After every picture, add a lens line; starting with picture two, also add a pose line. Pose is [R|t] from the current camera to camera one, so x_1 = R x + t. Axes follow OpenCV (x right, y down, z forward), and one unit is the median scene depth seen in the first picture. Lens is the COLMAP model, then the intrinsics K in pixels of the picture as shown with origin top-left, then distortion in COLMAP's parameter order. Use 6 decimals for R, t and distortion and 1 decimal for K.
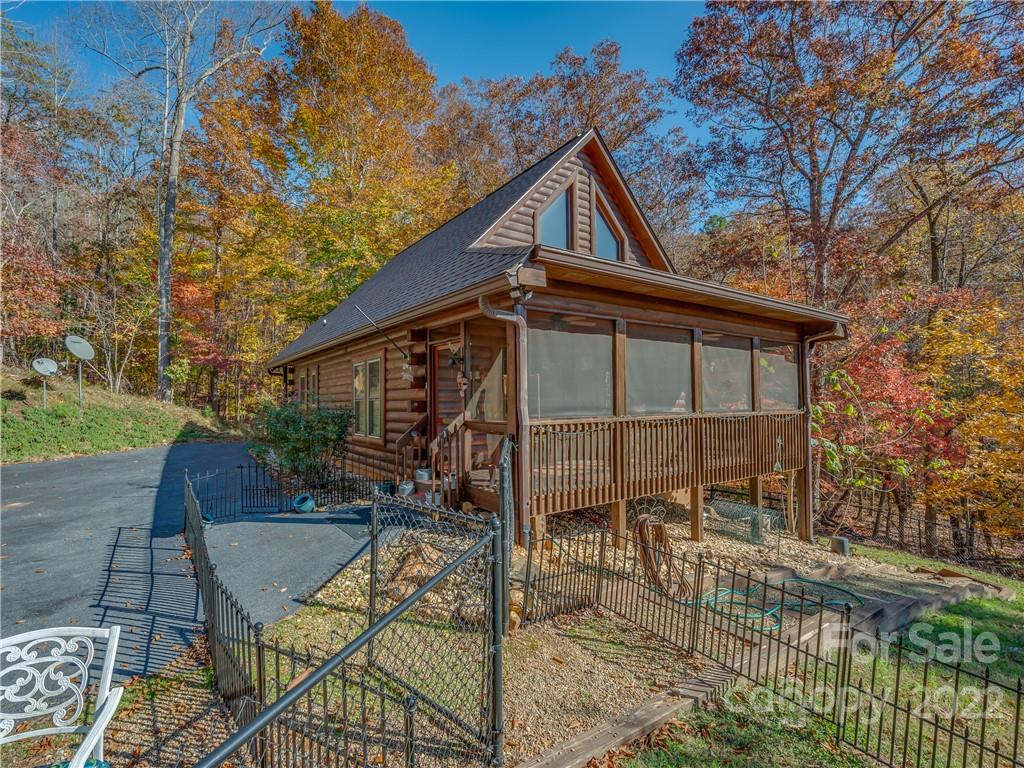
lens RADIAL K [[456.3, 0, 487.9], [0, 456.3, 397.2], [0, 0, 1]] dist [0.000492, -0.000092]
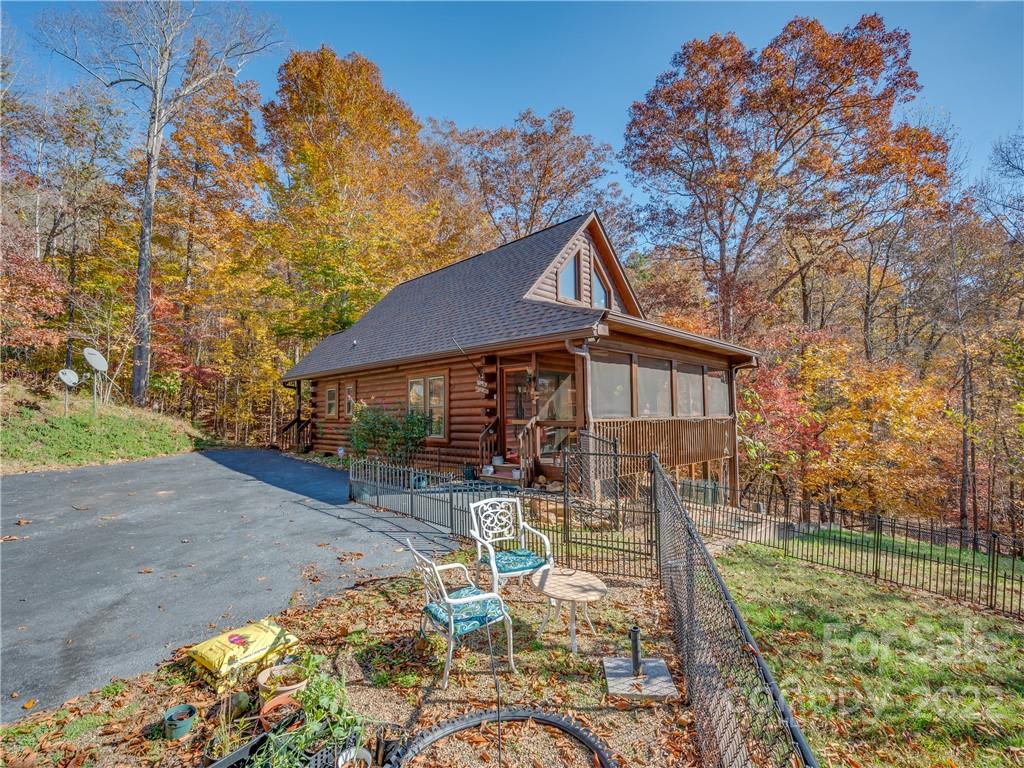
lens RADIAL K [[431.2, 0, 513.1], [0, 431.2, 399.5], [0, 0, 1]] dist [0.000709, 0.000245]
pose [[0.983833, 0.005639, 0.178999, -0.233588], [-0.000877, 0.999644, -0.026672, 0.013036], [-0.179085, 0.026084, 0.983488, -0.215916]]
